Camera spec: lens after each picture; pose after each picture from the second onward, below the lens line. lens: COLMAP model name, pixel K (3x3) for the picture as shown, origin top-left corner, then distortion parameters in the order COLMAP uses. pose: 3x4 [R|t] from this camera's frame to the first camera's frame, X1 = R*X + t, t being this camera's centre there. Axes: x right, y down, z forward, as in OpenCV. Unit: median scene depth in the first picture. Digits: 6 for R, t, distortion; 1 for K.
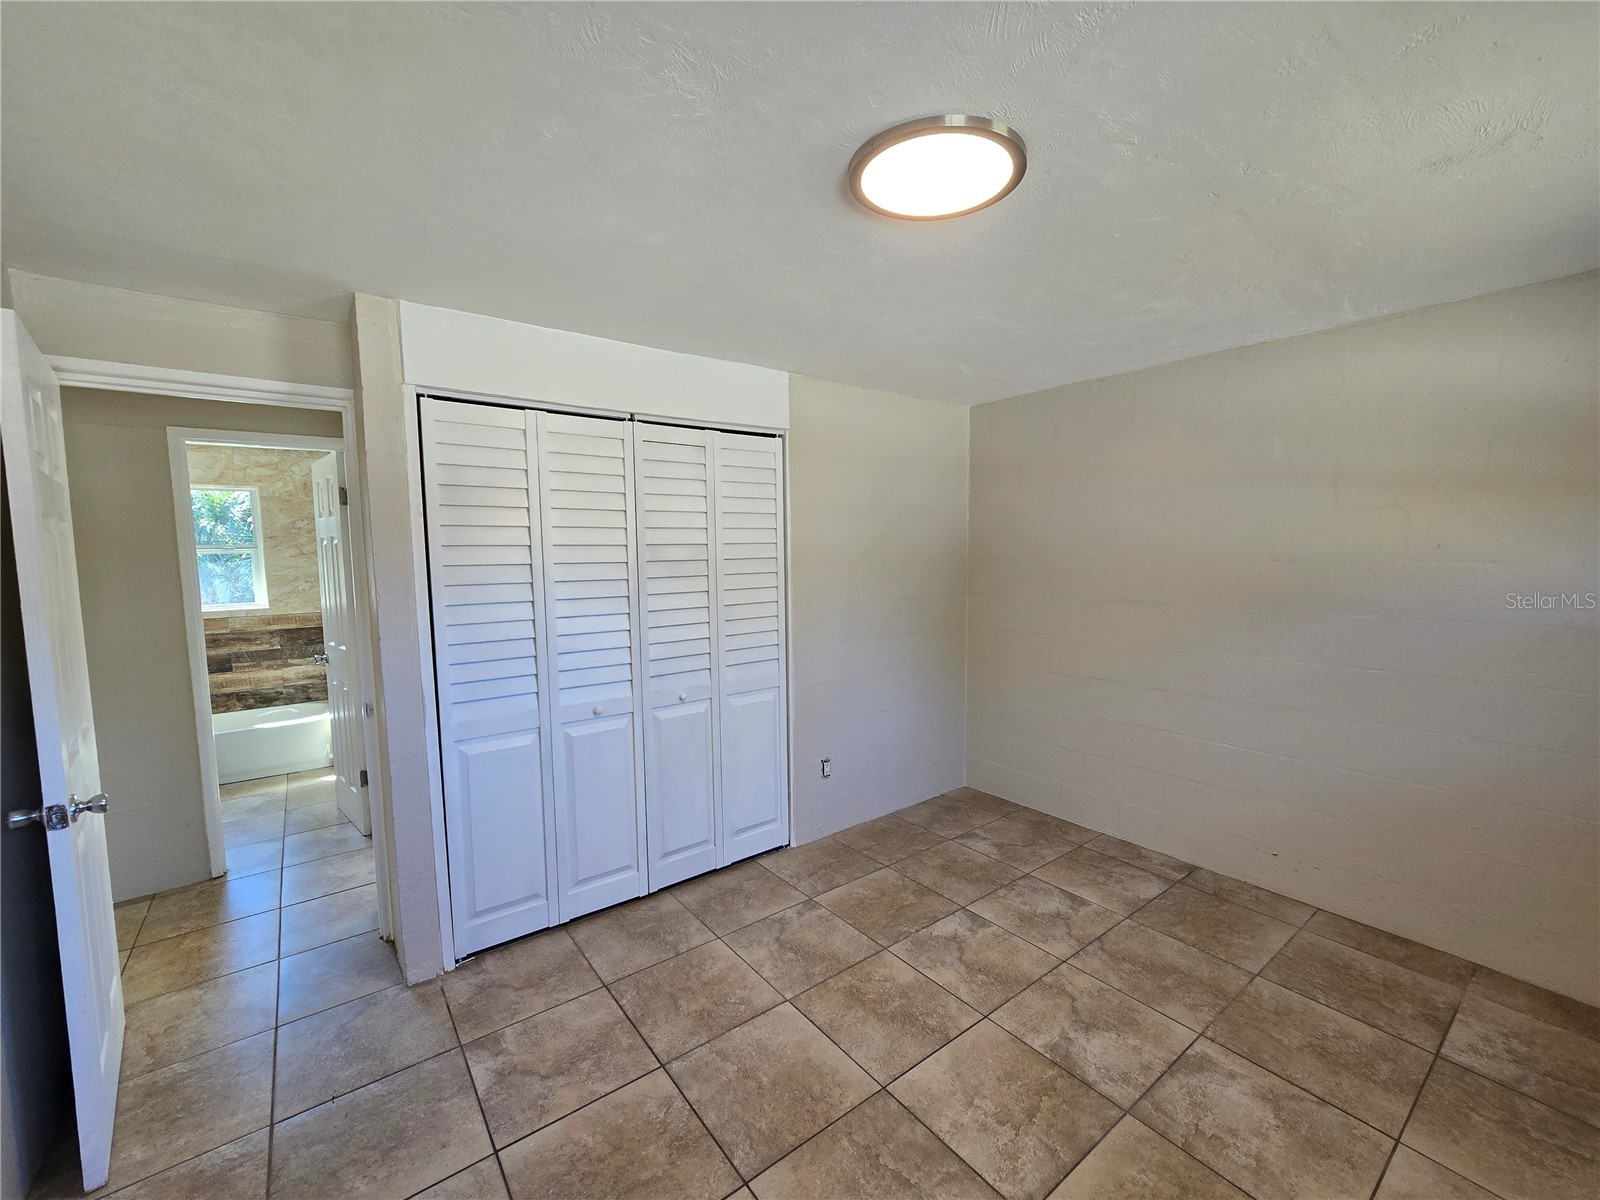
lens RADIAL K [[658.3, 0, 801.1], [0, 658.3, 607.8], [0, 0, 1]] dist [-0.007118, 0.002941]
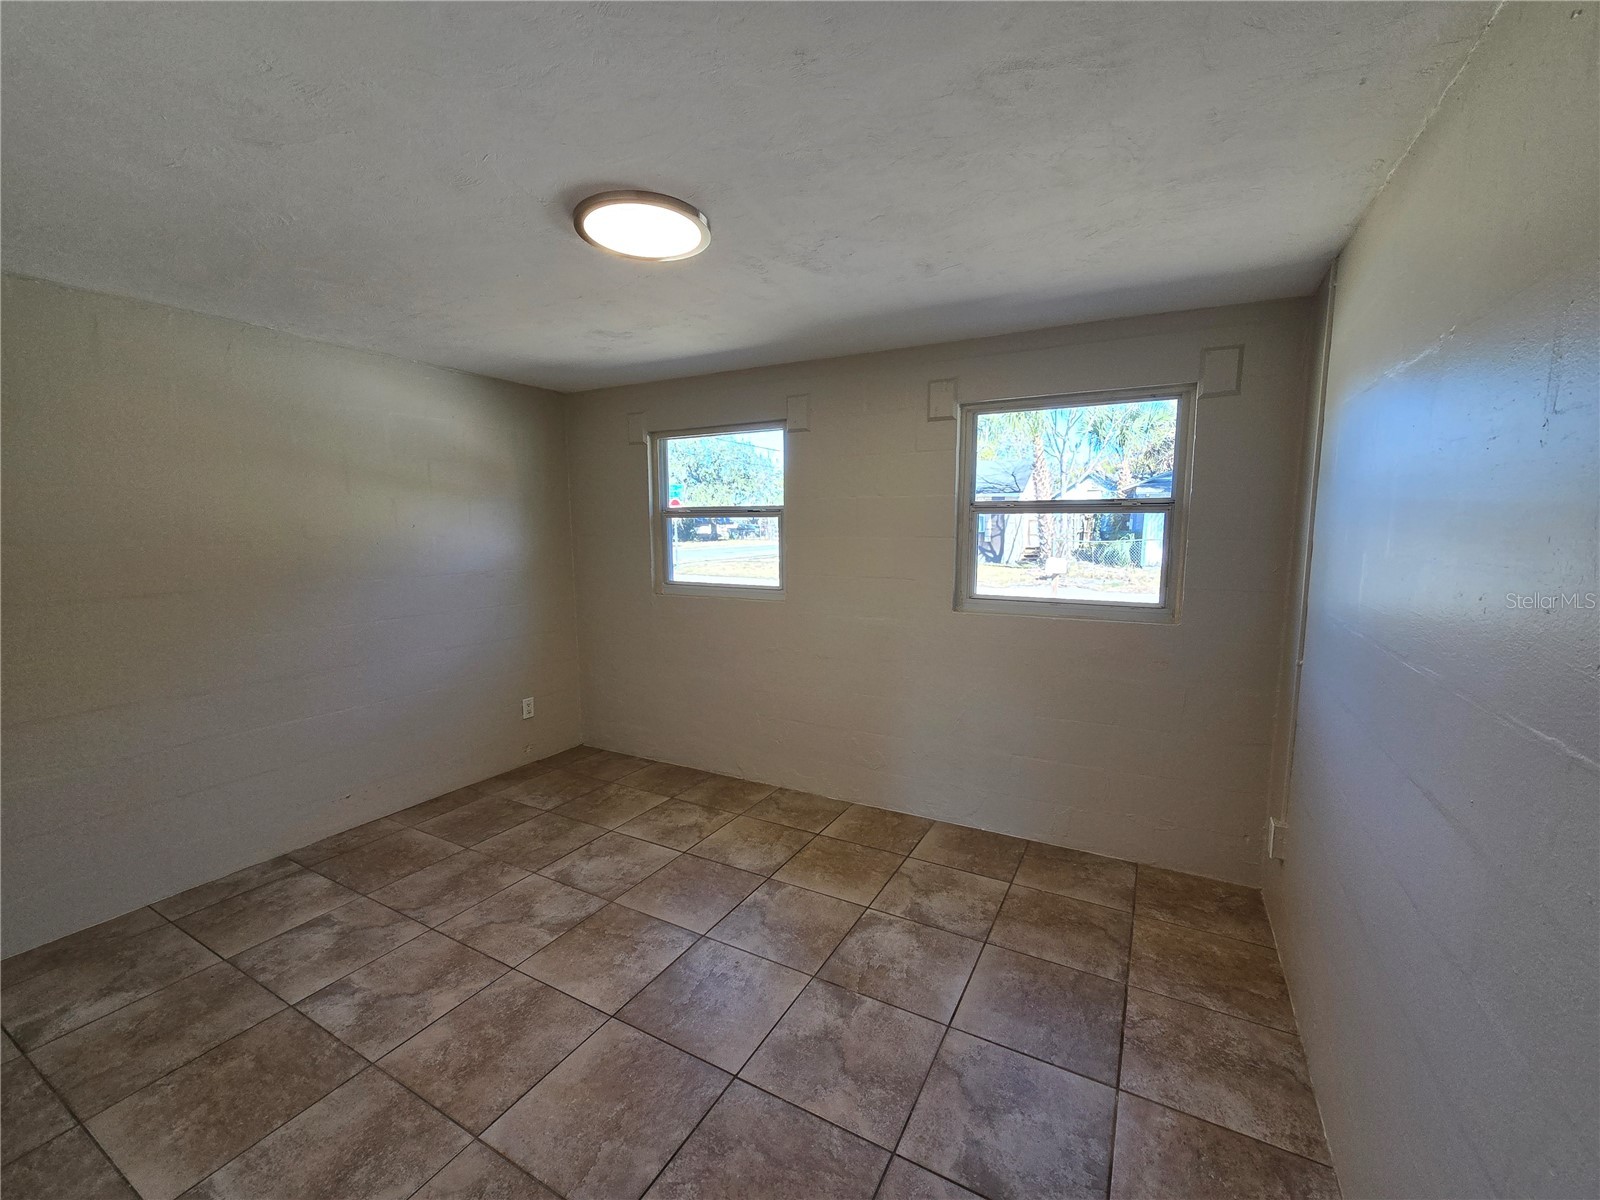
lens RADIAL K [[658.3, 0, 793.0], [0, 658.3, 608.0], [0, 0, 1]] dist [-0.007118, 0.002941]
pose [[-0.395431, -0.102282, 0.912783, -0.650144], [0.093429, 0.984147, 0.150754, -0.053032], [-0.913732, 0.144893, -0.379606, 0.734417]]
